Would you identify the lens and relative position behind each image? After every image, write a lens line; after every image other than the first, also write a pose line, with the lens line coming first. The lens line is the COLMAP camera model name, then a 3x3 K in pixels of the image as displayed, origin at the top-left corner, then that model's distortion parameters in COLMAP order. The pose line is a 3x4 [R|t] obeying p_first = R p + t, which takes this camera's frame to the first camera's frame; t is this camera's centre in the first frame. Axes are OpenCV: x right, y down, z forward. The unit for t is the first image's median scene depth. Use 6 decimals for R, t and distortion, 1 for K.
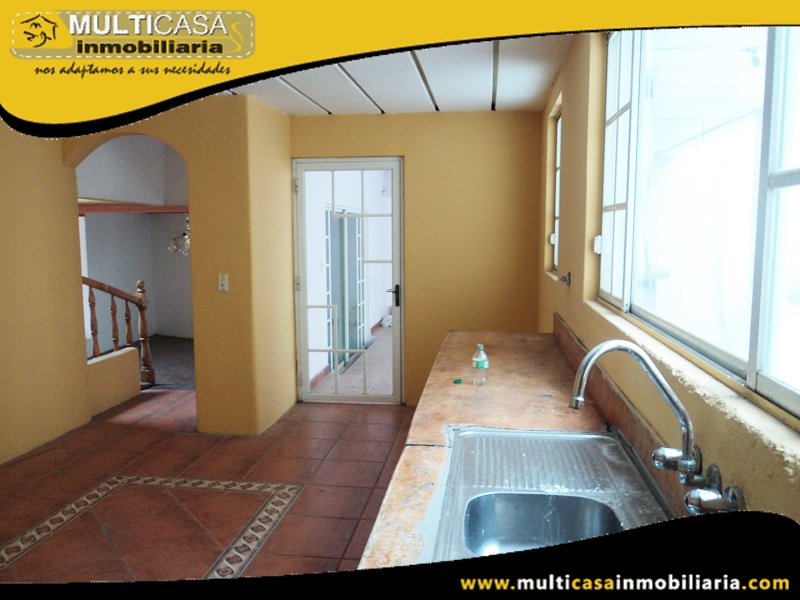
lens RADIAL K [[666.3, 0, 400.0], [0, 666.3, 300.0], [0, 0, 1]] dist [-0.052843, -0.000526]
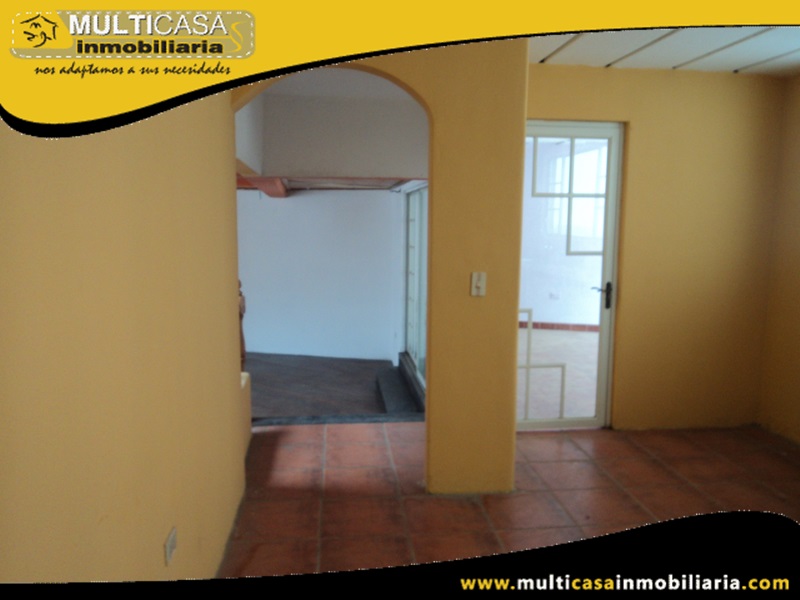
lens RADIAL K [[666.3, 0, 400.0], [0, 666.3, 300.0], [0, 0, 1]] dist [-0.052843, -0.000526]
pose [[0.971525, -0.018147, 0.236240, -0.449722], [0.013453, 0.999679, 0.021468, -0.022377], [-0.236554, -0.017678, 0.971457, 0.283503]]
